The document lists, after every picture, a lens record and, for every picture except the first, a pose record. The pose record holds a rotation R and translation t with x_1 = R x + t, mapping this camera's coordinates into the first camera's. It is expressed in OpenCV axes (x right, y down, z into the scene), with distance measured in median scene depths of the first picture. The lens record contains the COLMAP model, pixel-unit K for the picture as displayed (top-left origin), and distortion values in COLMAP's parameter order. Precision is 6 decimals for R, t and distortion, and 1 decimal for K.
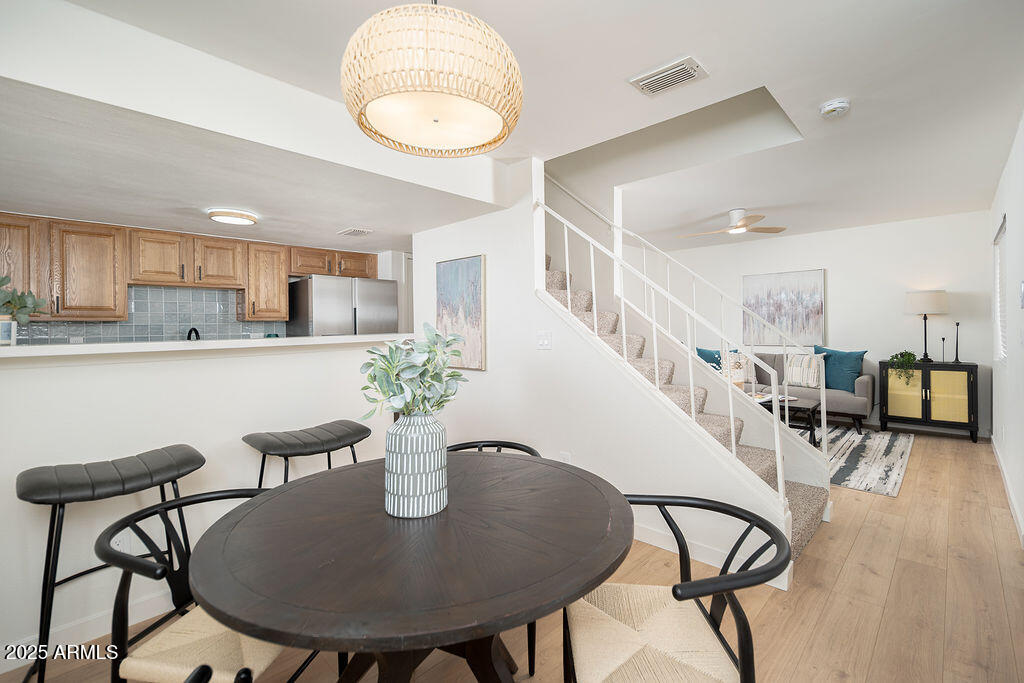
lens RADIAL K [[460.3, 0, 512.9], [0, 460.3, 326.9], [0, 0, 1]] dist [-0.002270, 0.000942]
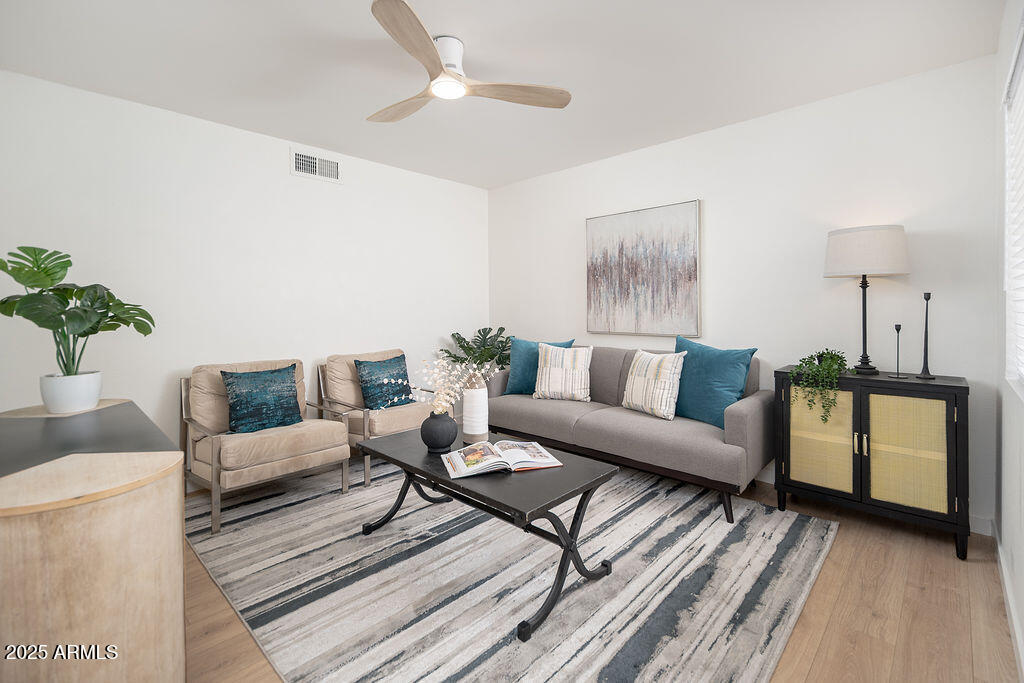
lens RADIAL K [[460.3, 0, 507.5], [0, 460.3, 308.5], [0, 0, 1]] dist [-0.002270, 0.000942]
pose [[0.999987, 0.000085, 0.005066, 0.515732], [-0.000126, 0.999966, 0.008209, 0.002616], [-0.005065, -0.008209, 0.999953, 0.512432]]
